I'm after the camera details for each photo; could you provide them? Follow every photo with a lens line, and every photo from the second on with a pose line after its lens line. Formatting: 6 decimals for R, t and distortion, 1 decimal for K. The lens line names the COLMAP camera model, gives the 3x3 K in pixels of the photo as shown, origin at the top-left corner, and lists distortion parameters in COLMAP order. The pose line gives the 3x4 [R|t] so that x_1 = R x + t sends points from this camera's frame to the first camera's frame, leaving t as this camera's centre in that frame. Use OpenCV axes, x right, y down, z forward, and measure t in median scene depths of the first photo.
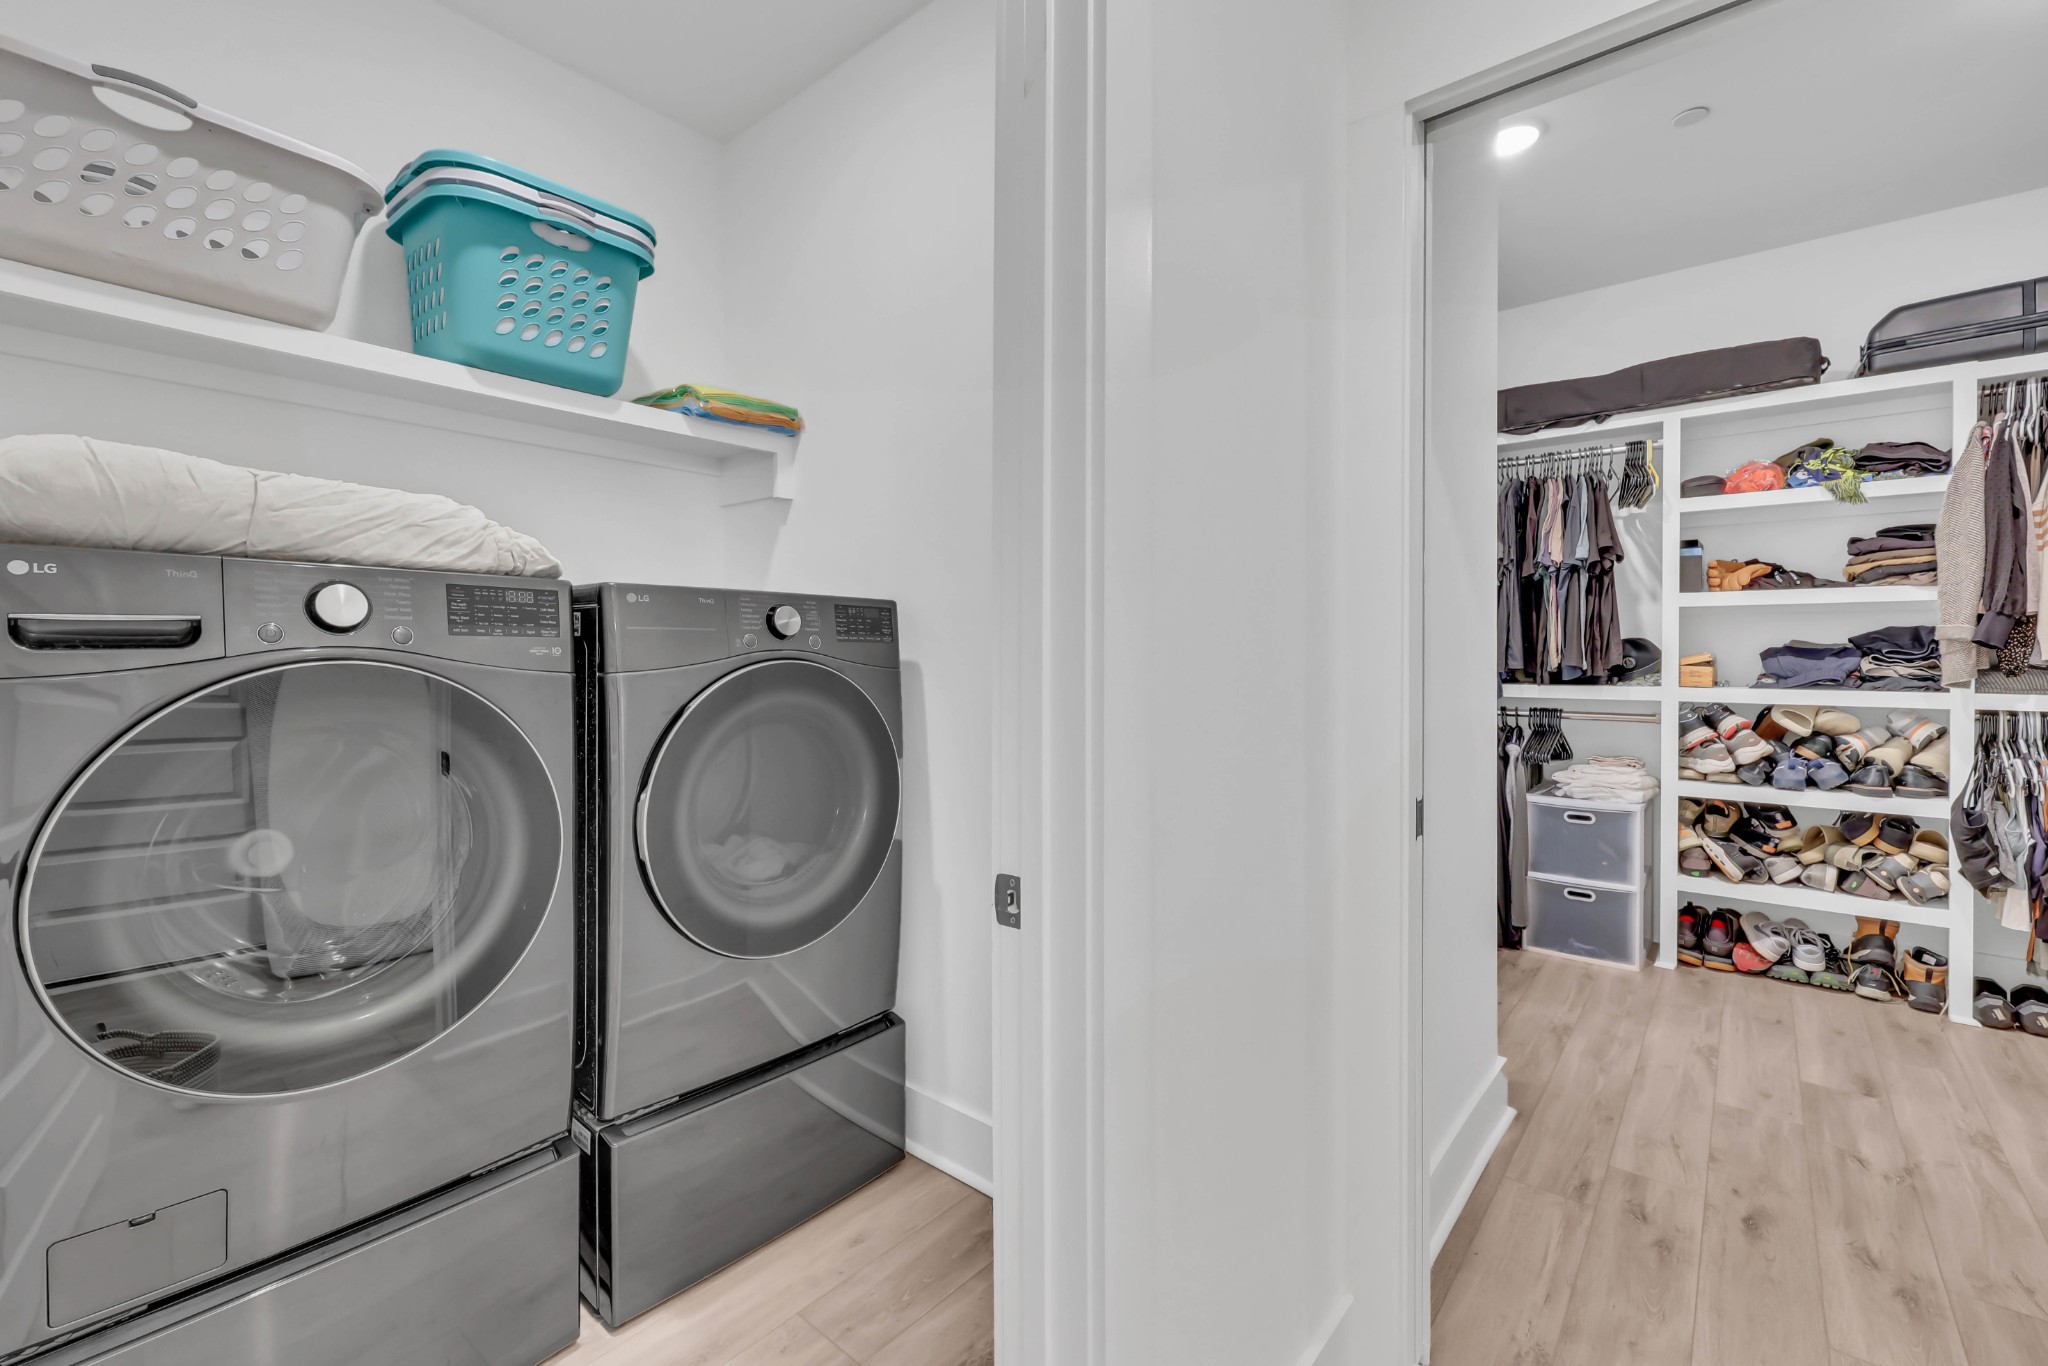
lens RADIAL K [[855.1, 0, 1023.6], [0, 855.1, 675.9], [0, 0, 1]] dist [0.000882, 0.000197]
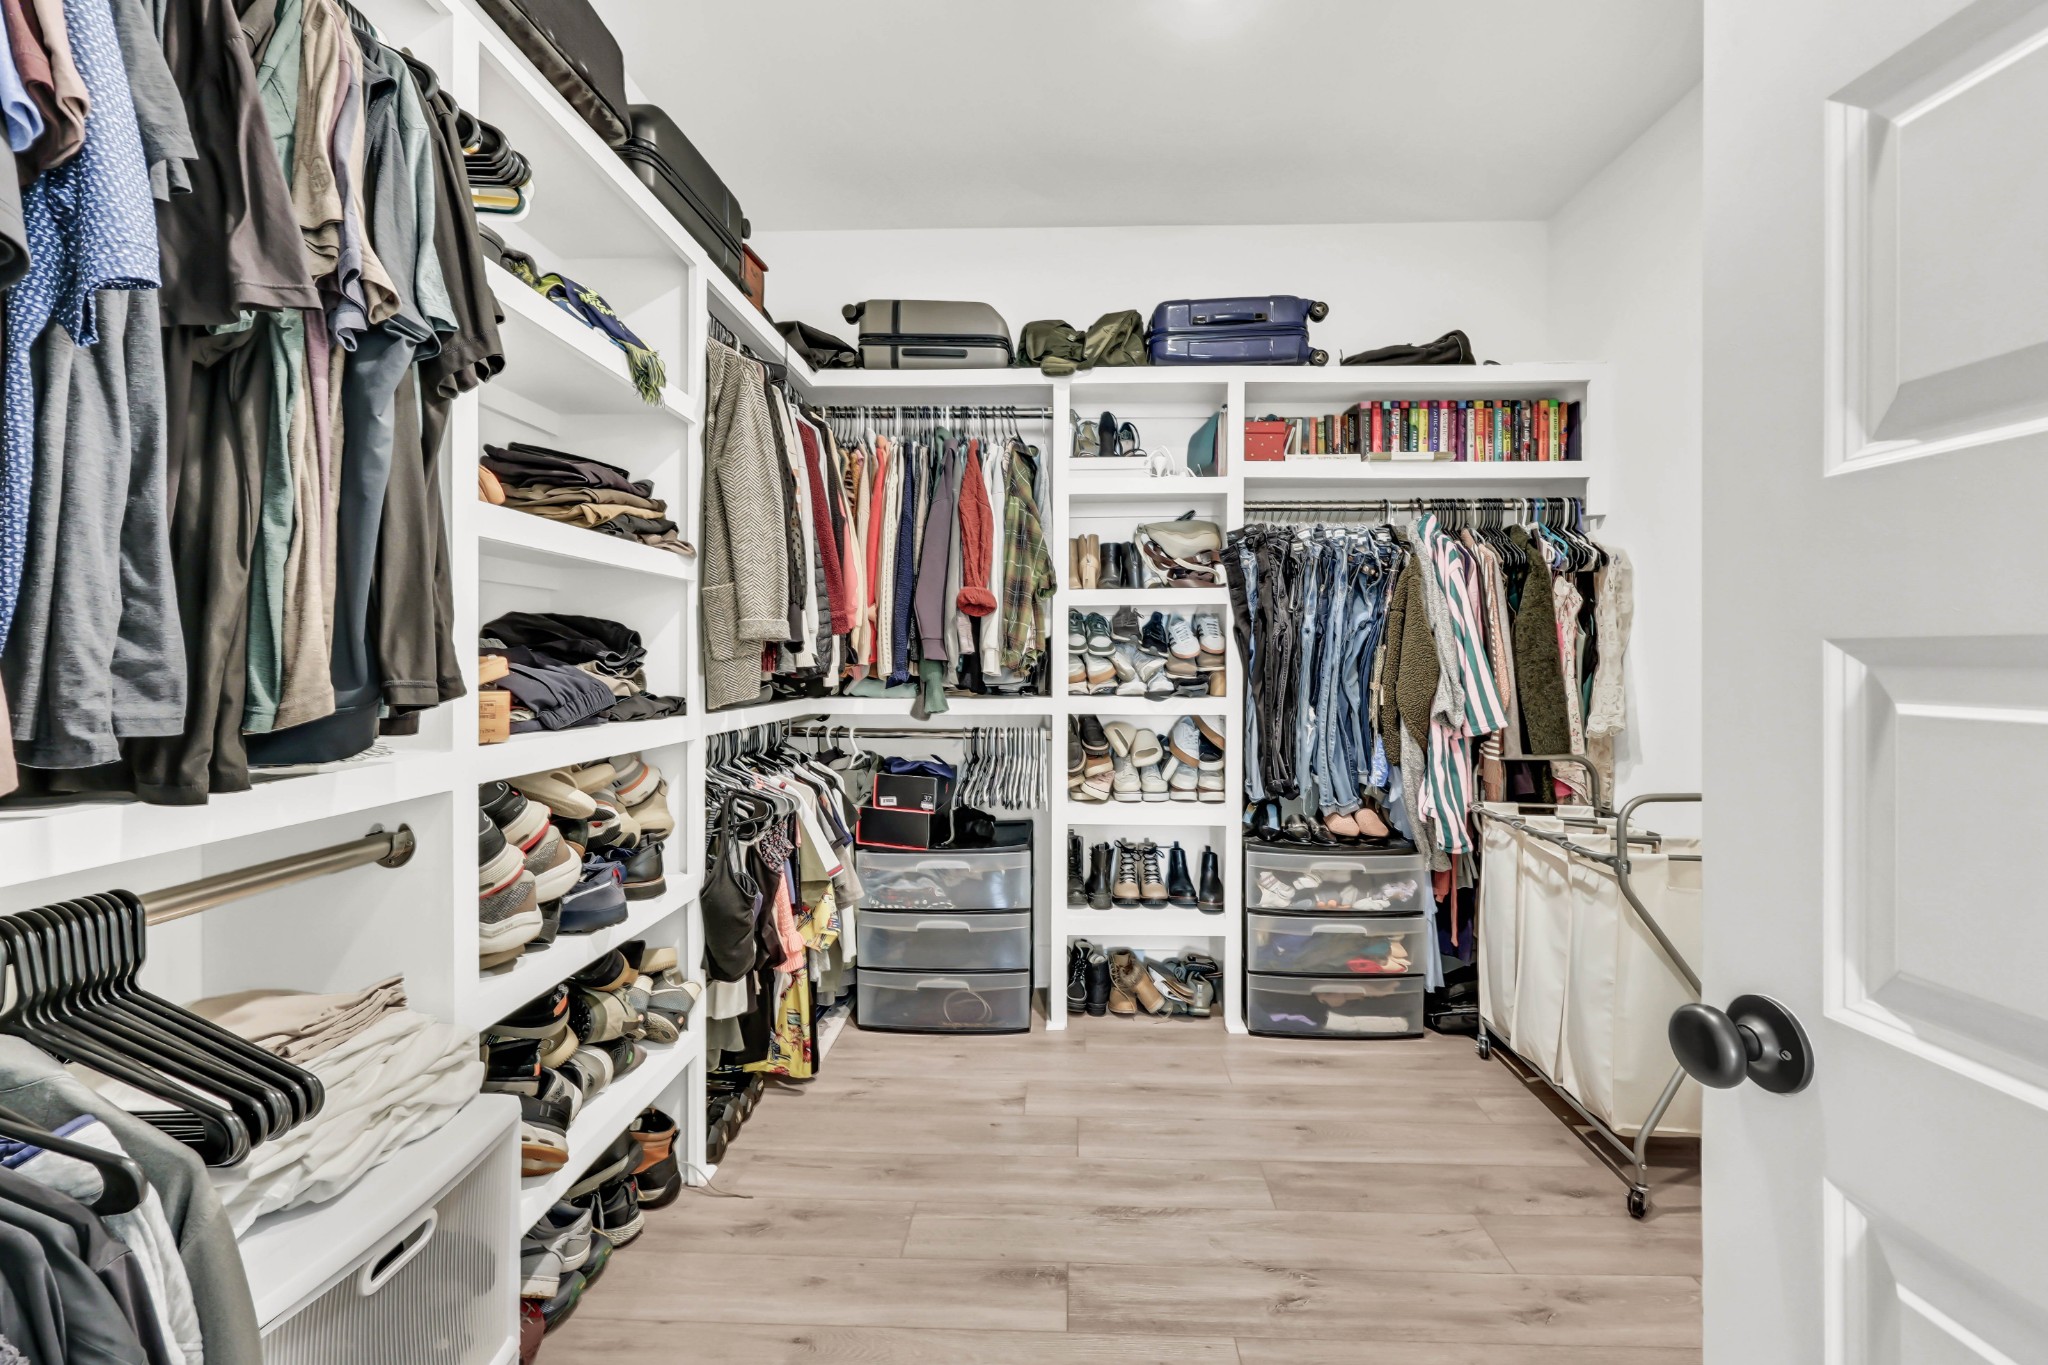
lens RADIAL K [[855.1, 0, 1030.3], [0, 855.1, 673.6], [0, 0, 1]] dist [0.000882, 0.000197]
pose [[-0.638325, -0.000521, 0.769767, 0.438248], [0.006692, 0.999958, 0.006226, -0.015458], [-0.769738, 0.009126, -0.638295, 1.409635]]
